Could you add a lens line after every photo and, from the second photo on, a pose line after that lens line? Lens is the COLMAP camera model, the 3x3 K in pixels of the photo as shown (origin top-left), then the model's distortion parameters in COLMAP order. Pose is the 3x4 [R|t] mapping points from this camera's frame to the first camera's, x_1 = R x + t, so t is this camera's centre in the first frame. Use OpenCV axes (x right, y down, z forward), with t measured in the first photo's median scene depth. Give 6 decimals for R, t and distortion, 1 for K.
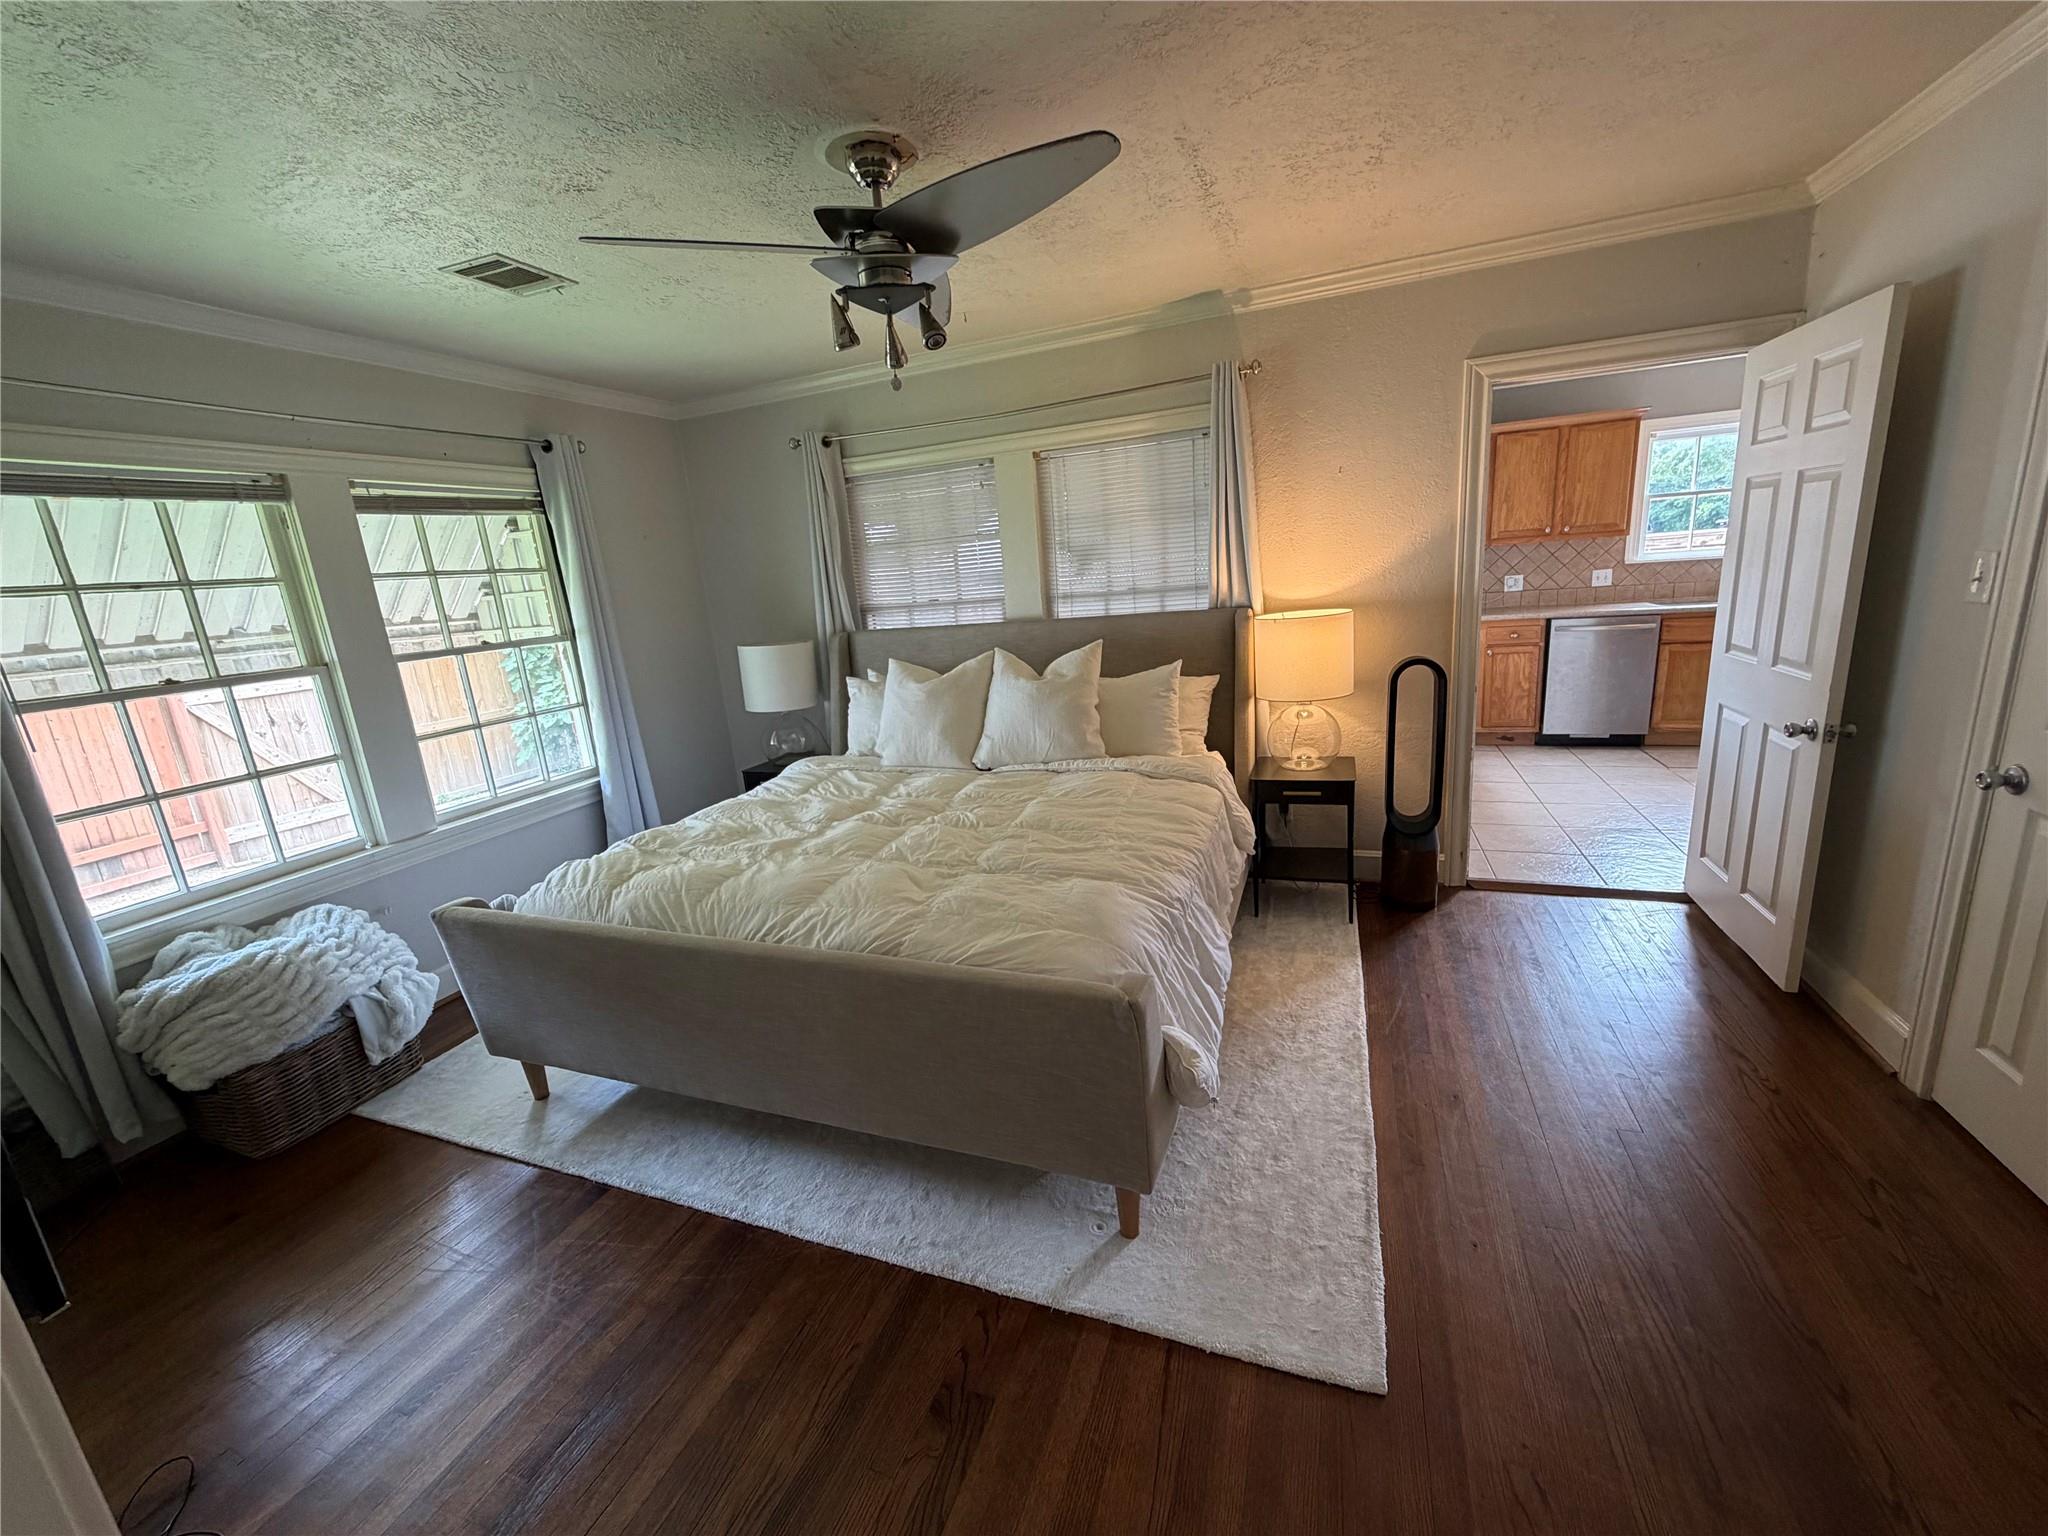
lens RADIAL K [[813.7, 0, 1015.7], [0, 813.7, 769.1], [0, 0, 1]] dist [-0.000148, -0.000286]
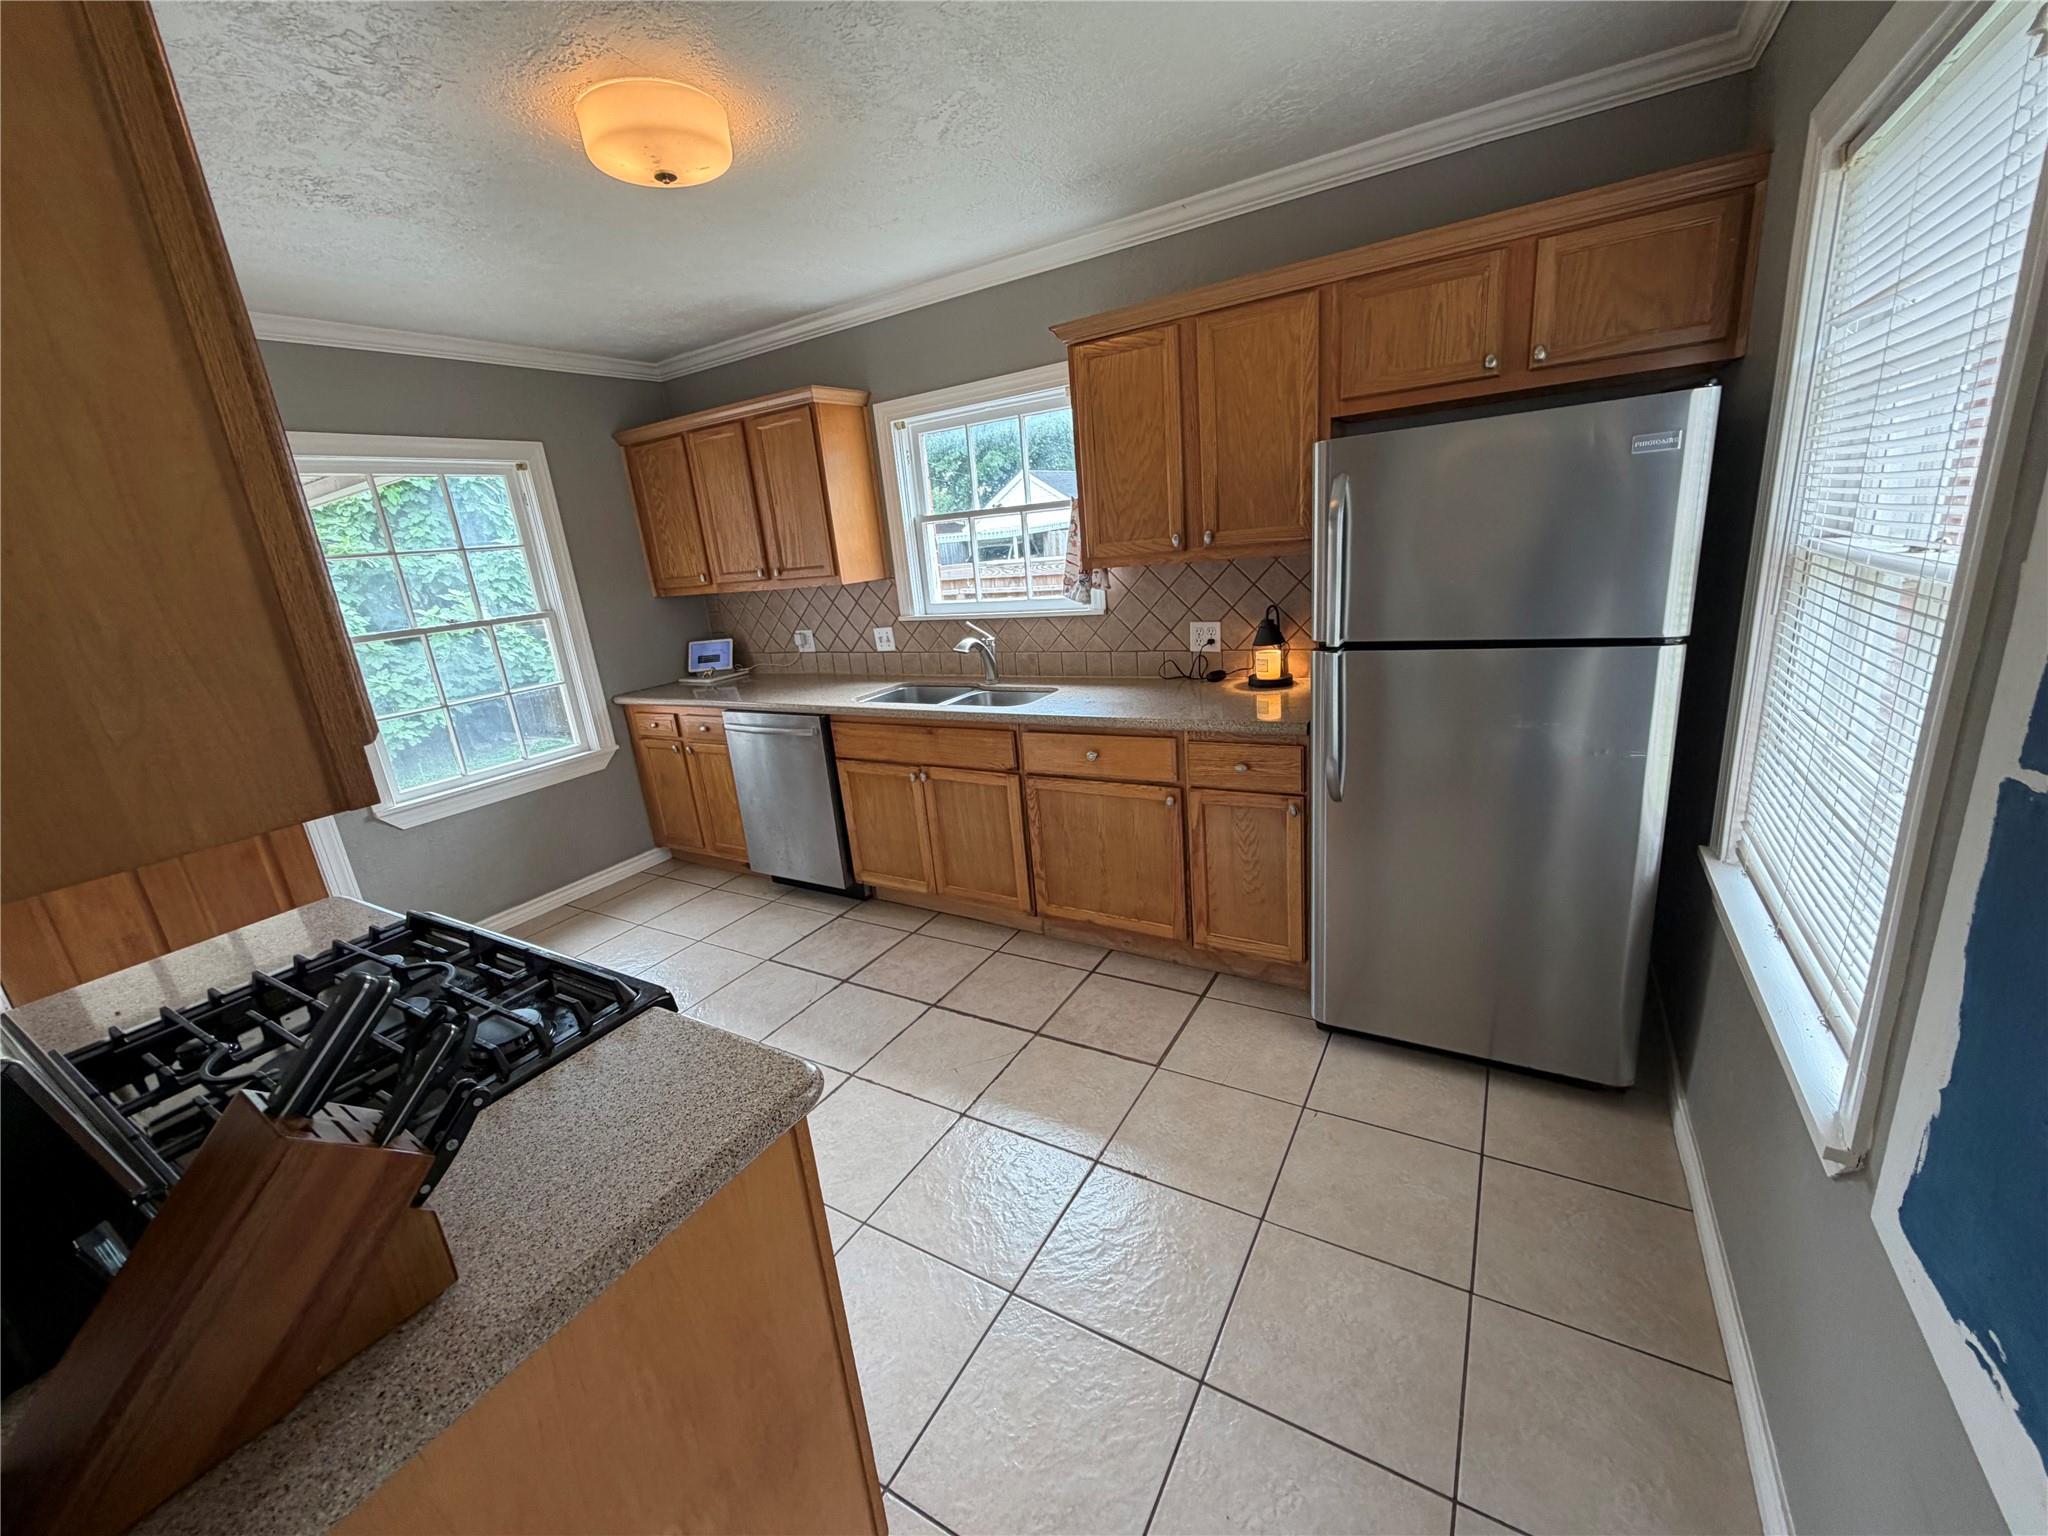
lens RADIAL K [[813.7, 0, 1015.7], [0, 813.7, 769.1], [0, 0, 1]] dist [-0.000148, -0.000286]
pose [[0.983565, 0.037077, -0.176709, 0.981747], [-0.026431, 0.997712, 0.062224, -0.178189], [0.178612, -0.056531, 0.982294, 0.360543]]
